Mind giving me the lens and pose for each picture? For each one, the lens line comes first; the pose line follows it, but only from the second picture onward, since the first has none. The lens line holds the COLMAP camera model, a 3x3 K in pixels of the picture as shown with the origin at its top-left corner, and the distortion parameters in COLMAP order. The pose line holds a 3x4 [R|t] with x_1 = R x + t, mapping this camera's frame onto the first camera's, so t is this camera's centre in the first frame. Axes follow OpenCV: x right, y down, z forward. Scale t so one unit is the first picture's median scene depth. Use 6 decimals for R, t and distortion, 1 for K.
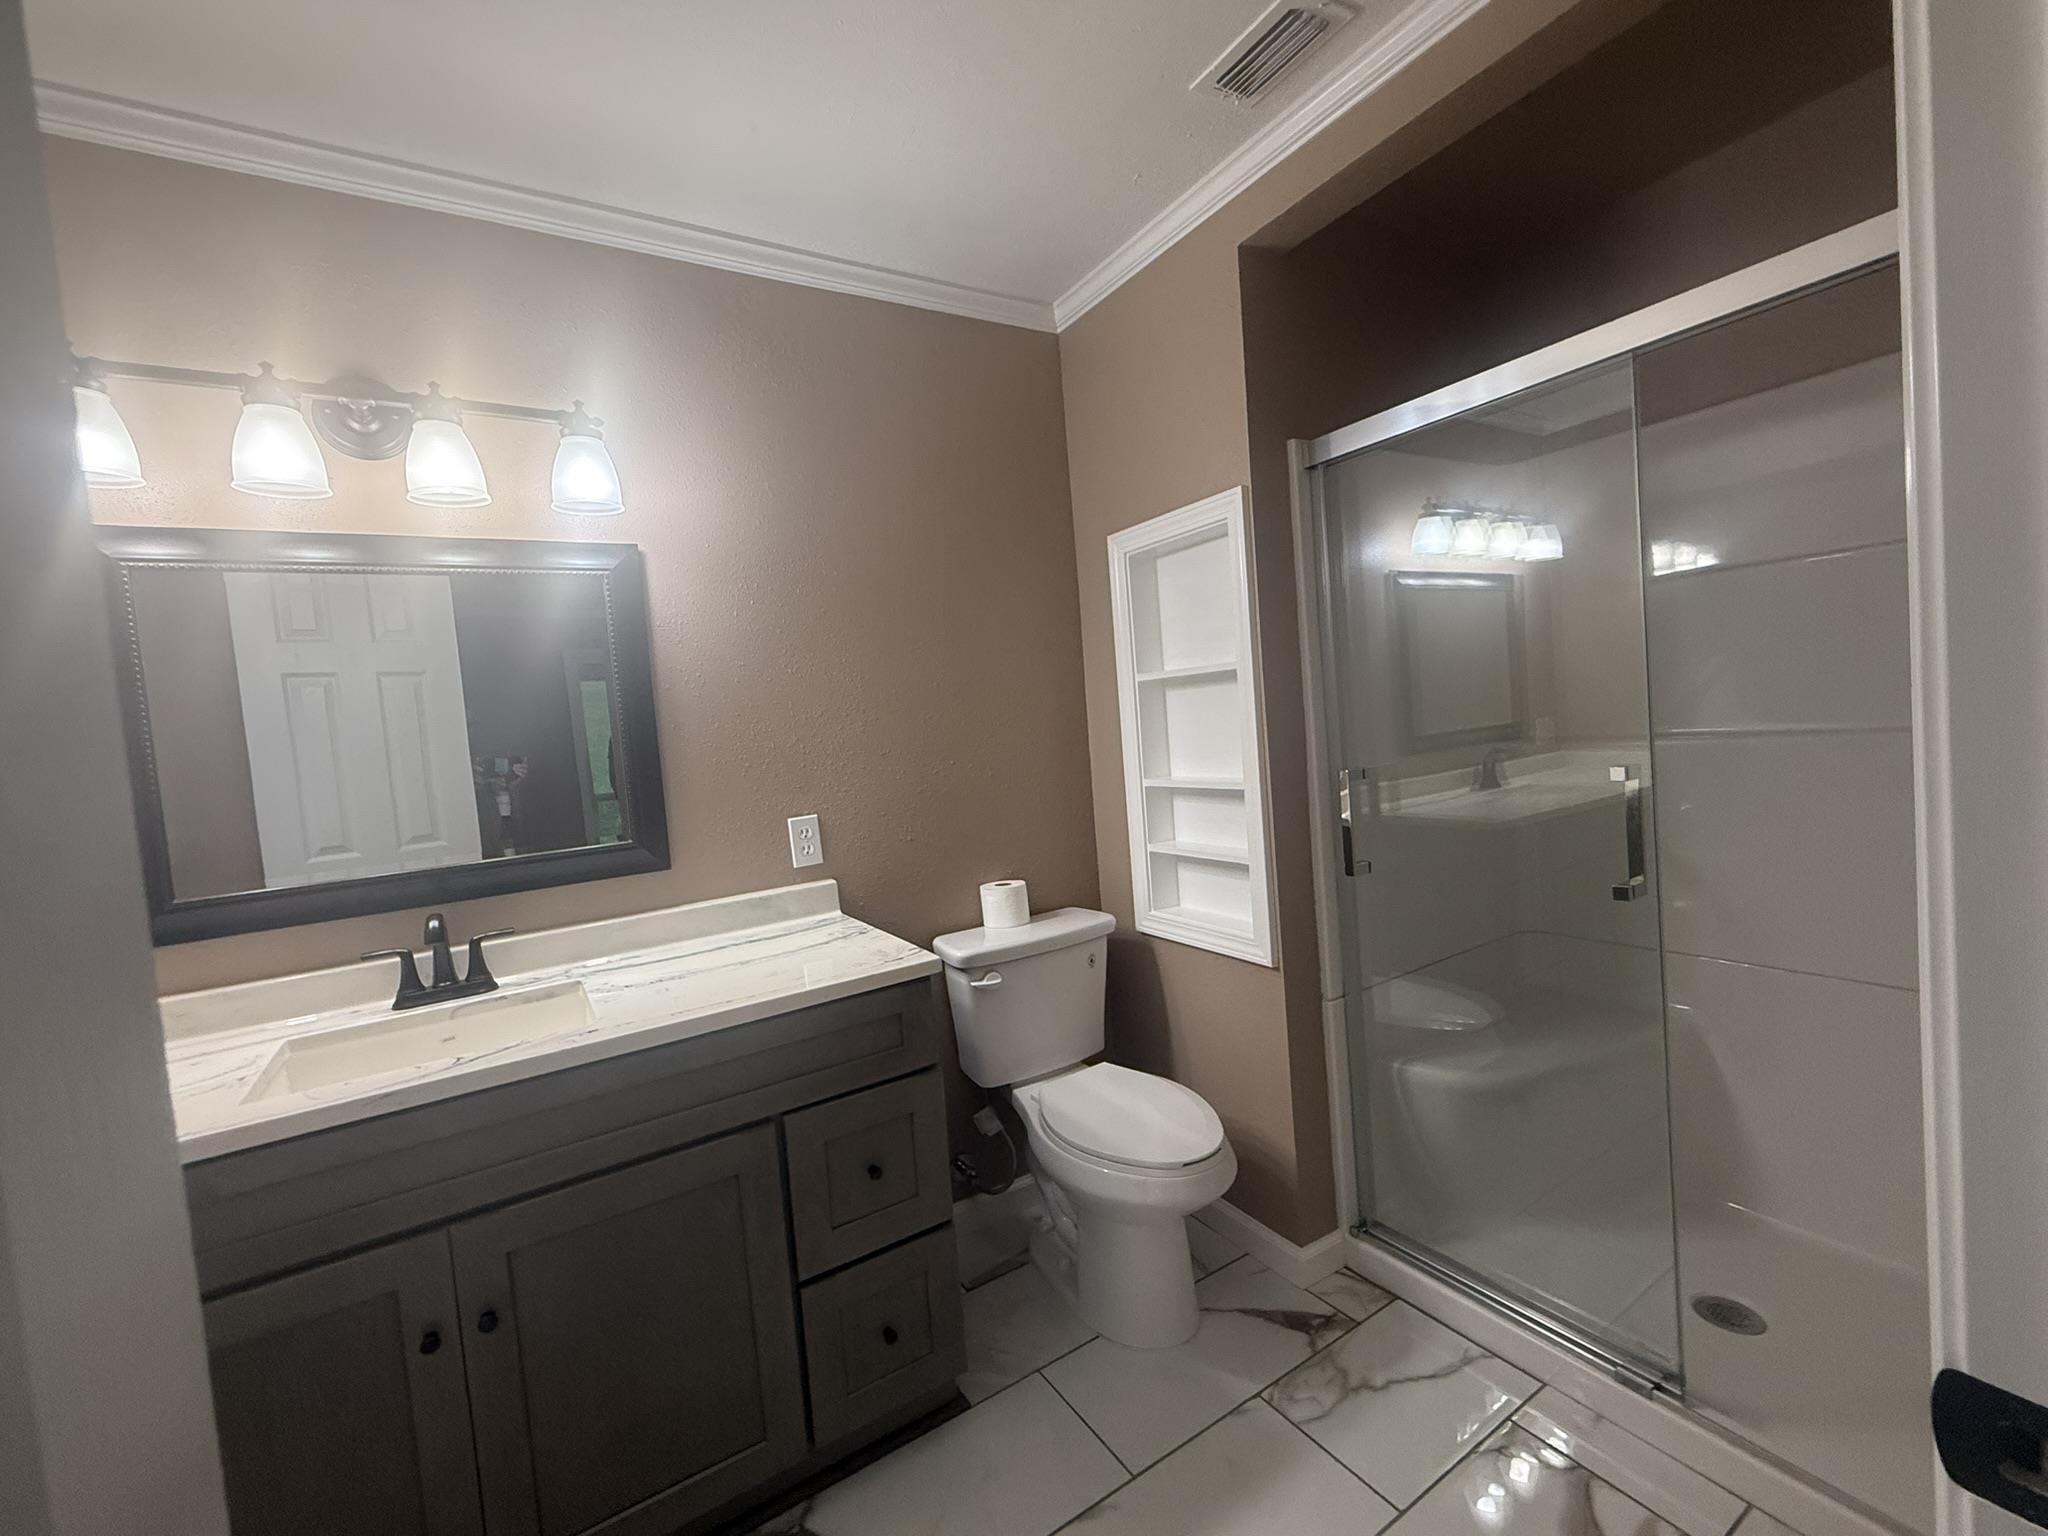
lens RADIAL K [[853.6, 0, 1022.4], [0, 853.6, 763.7], [0, 0, 1]] dist [0.000625, -0.000361]
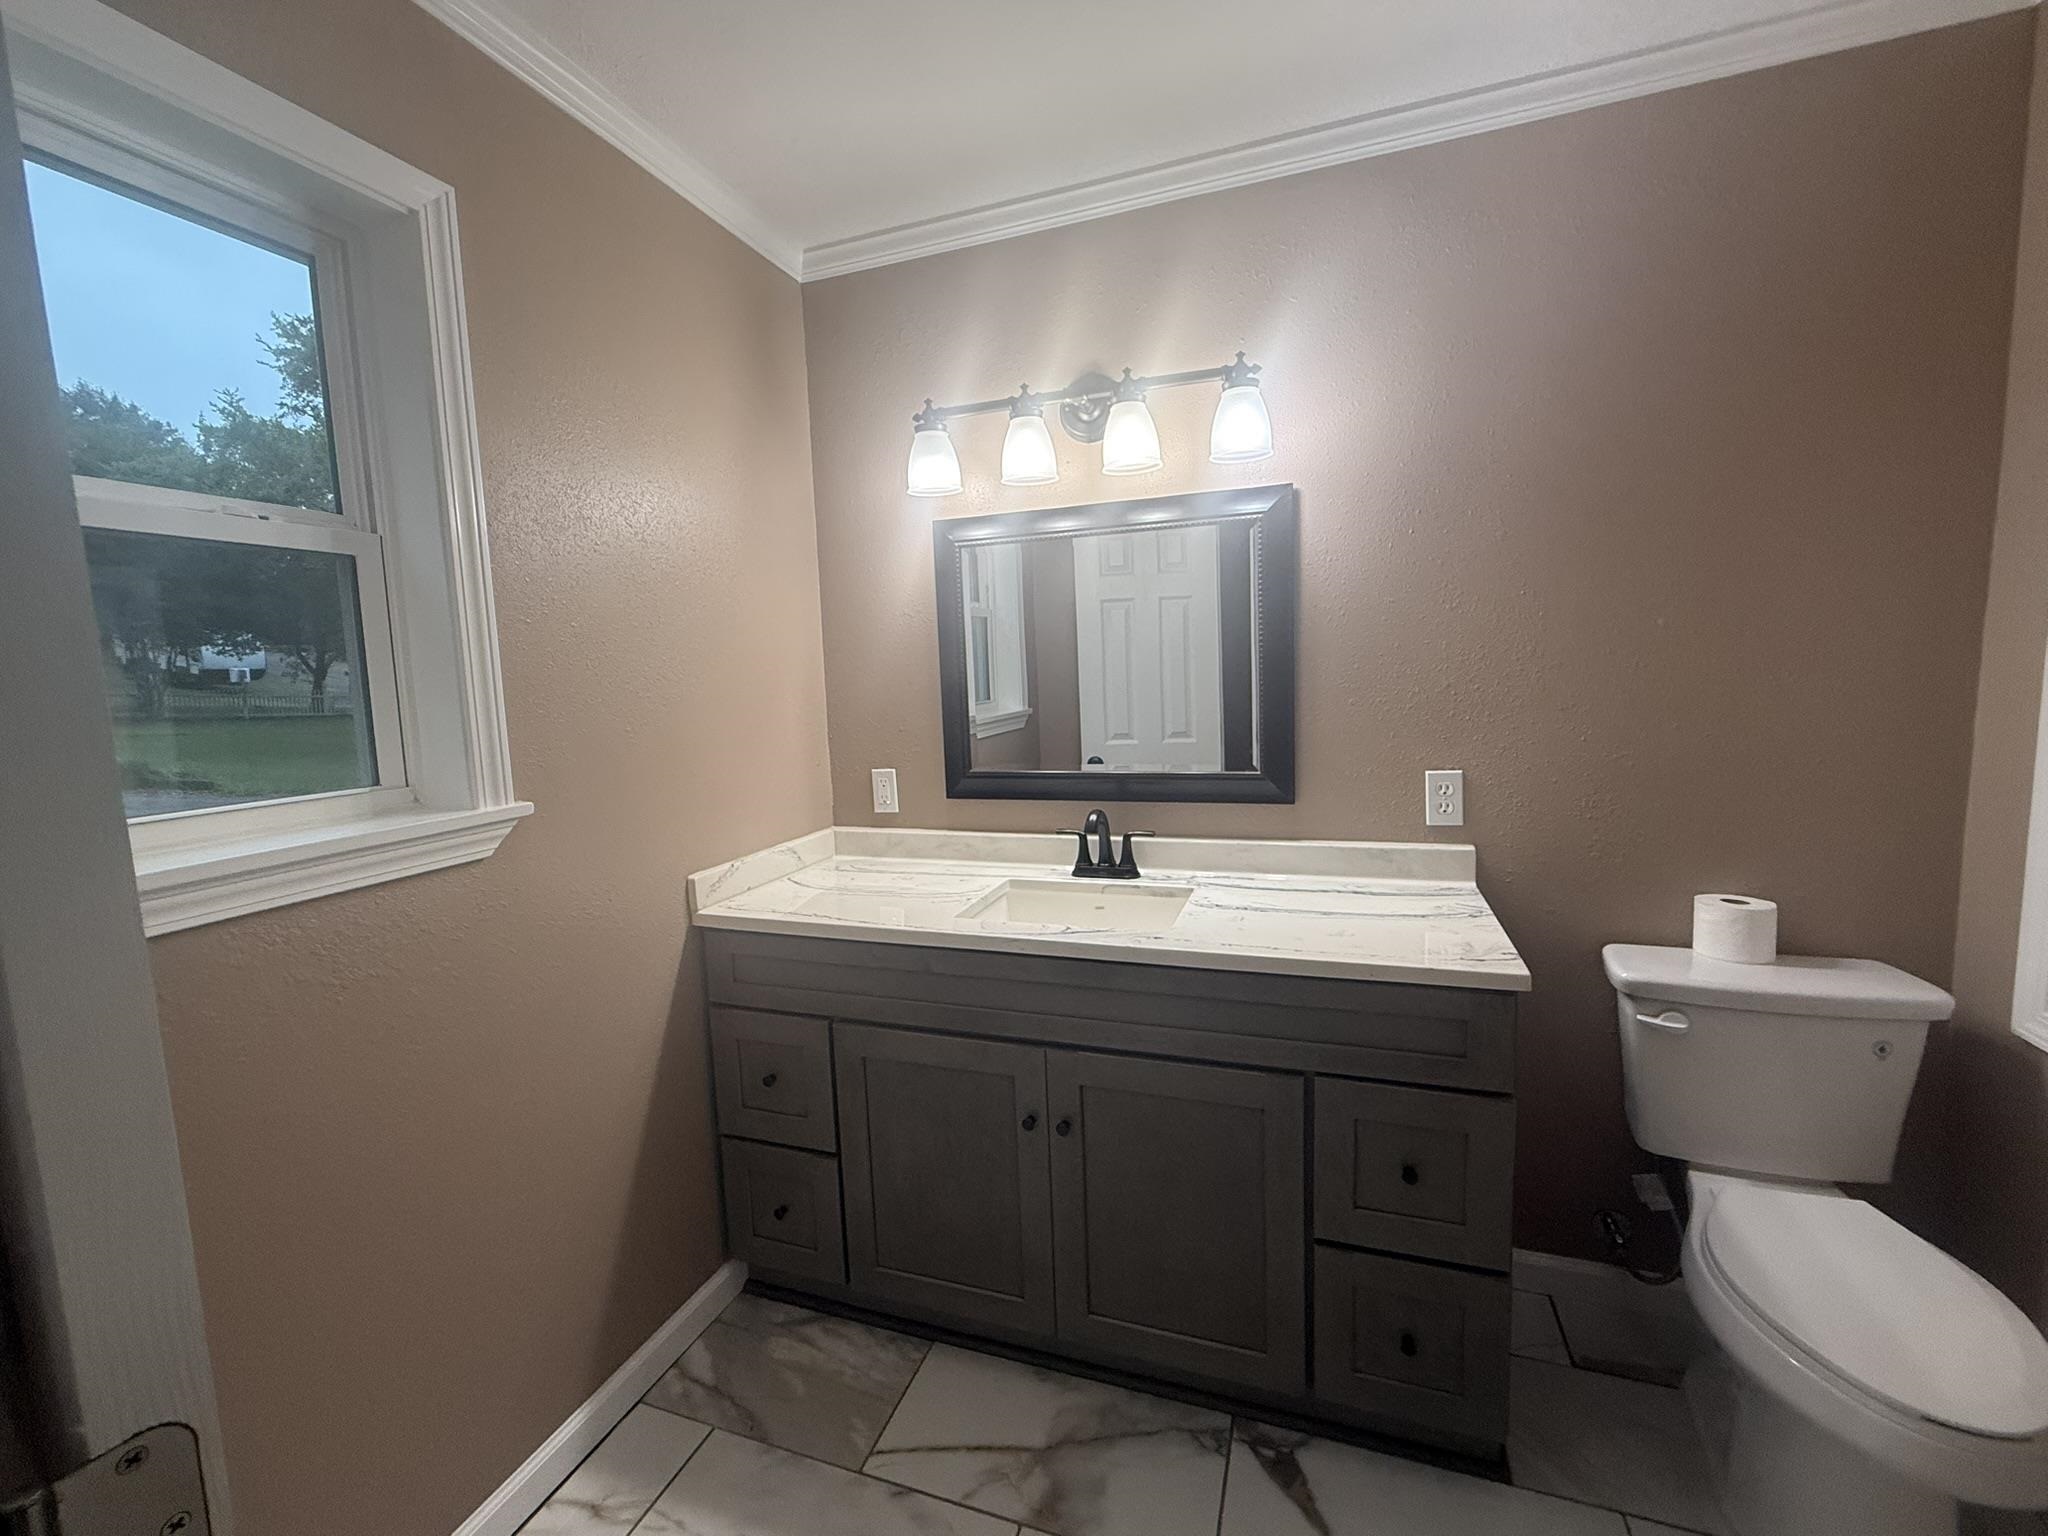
lens RADIAL K [[853.6, 0, 1022.4], [0, 853.6, 763.7], [0, 0, 1]] dist [0.000625, -0.000361]
pose [[0.624381, 0.142324, -0.768044, 0.162330], [-0.053319, 0.988733, 0.139873, -0.049764], [0.779298, -0.046383, 0.624935, 0.097038]]
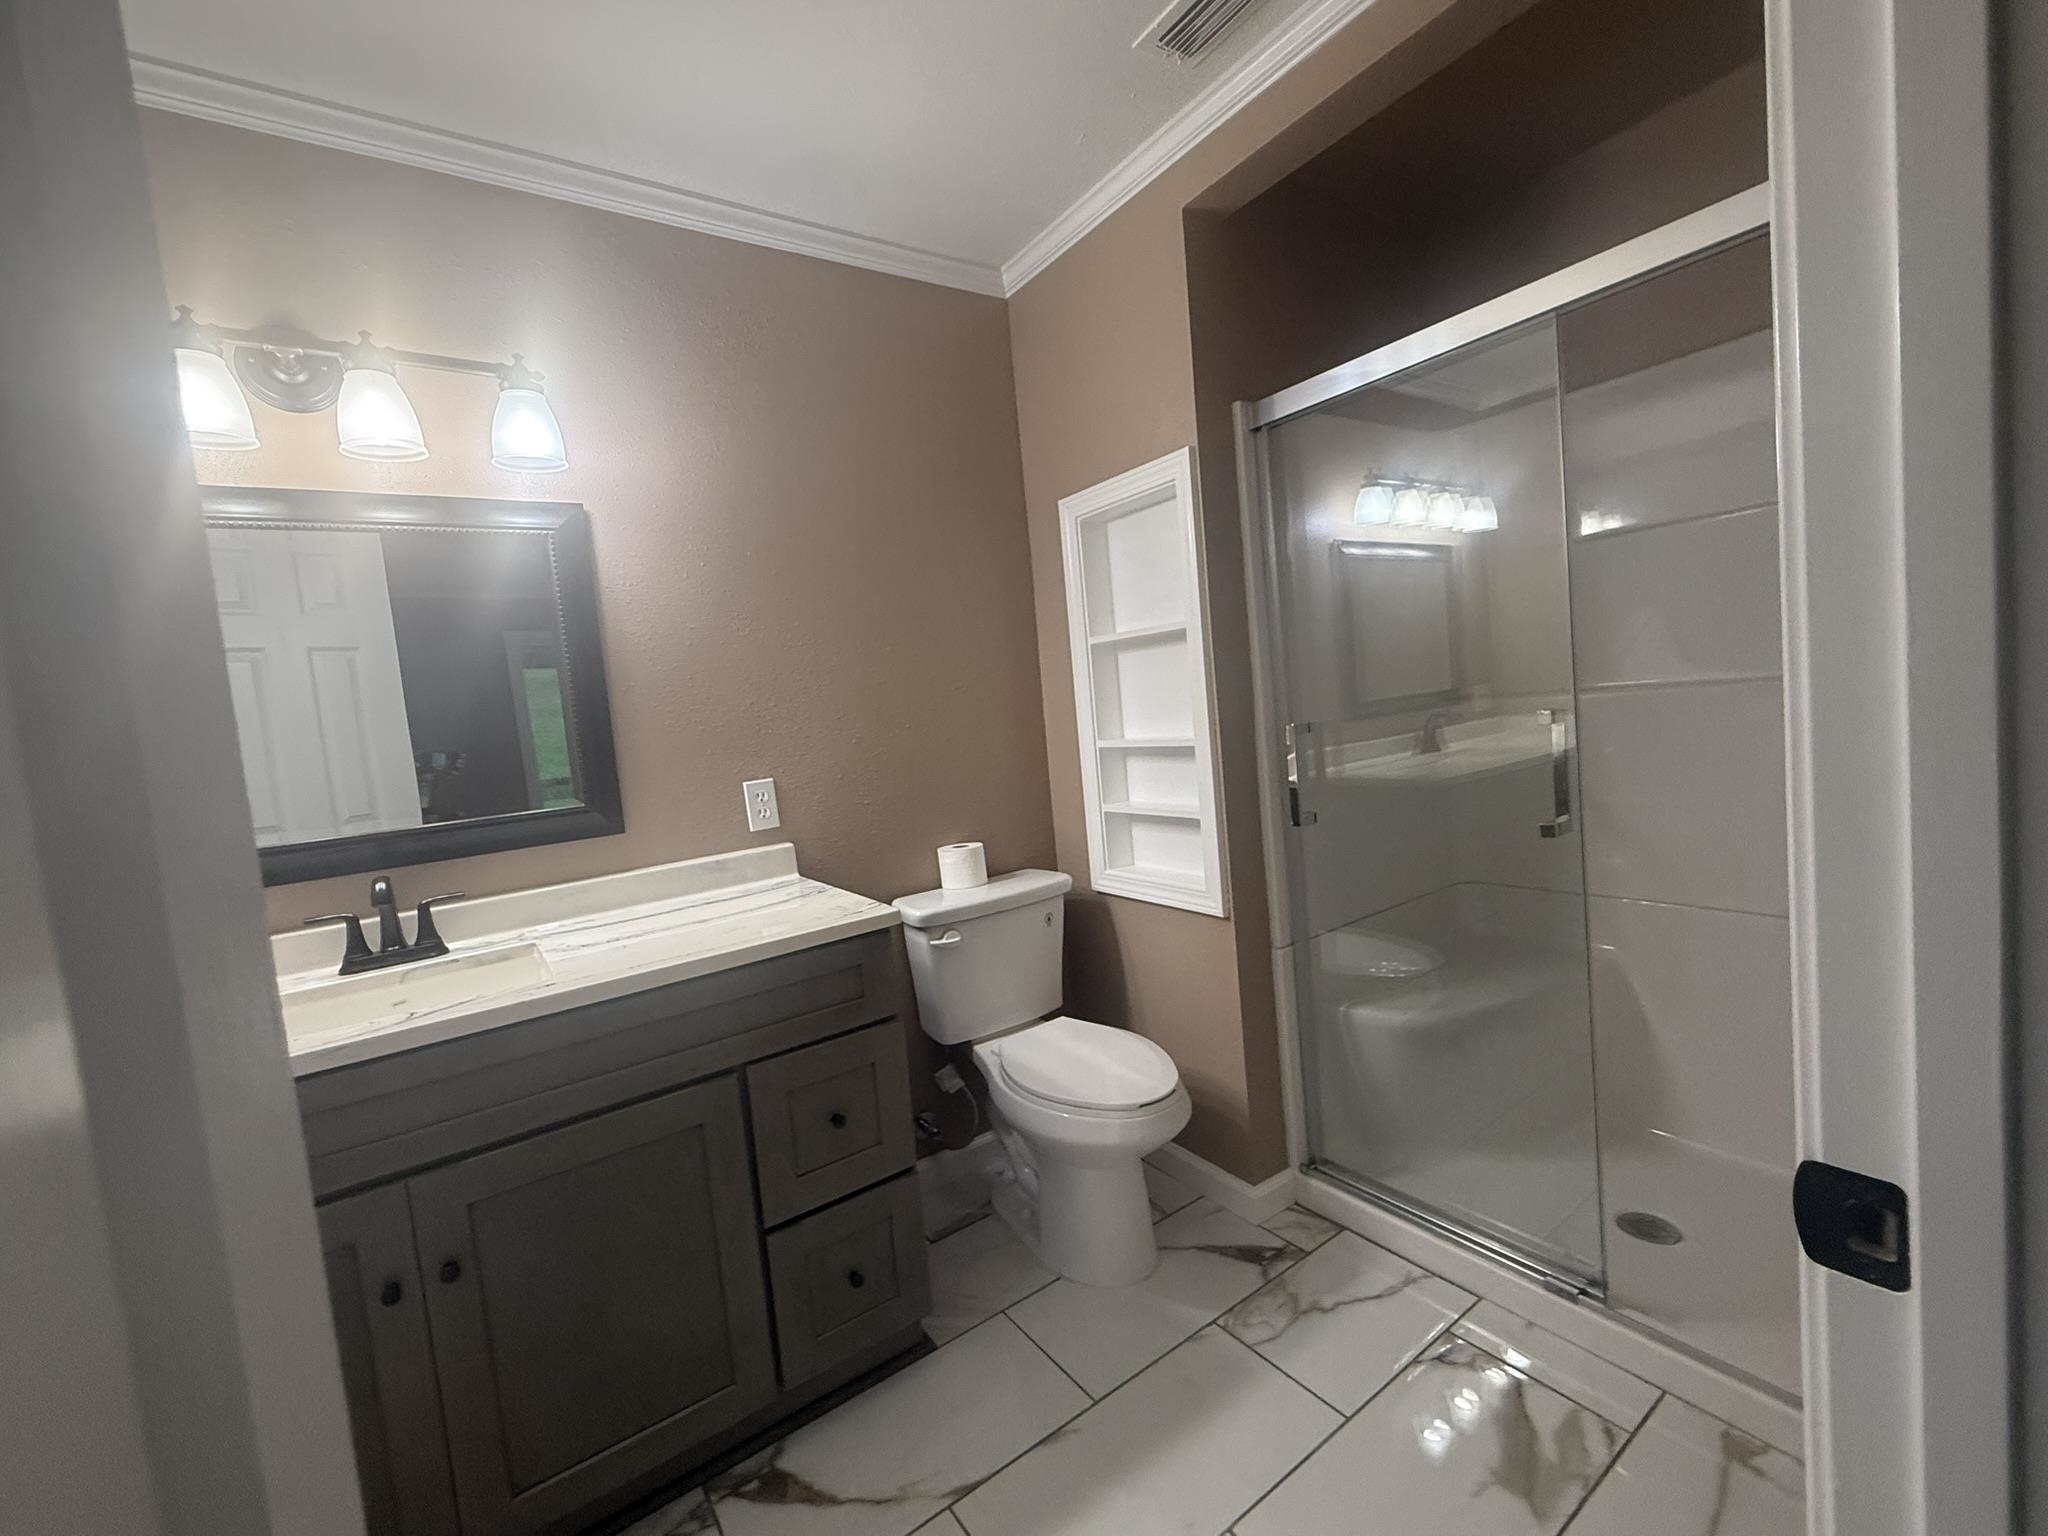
lens RADIAL K [[853.6, 0, 1022.4], [0, 853.6, 763.7], [0, 0, 1]] dist [0.000625, -0.000361]
pose [[0.998533, -0.015548, 0.051868, -0.000313], [0.014650, 0.999737, 0.017660, 0.031072], [-0.052129, -0.016875, 0.998498, -0.013599]]
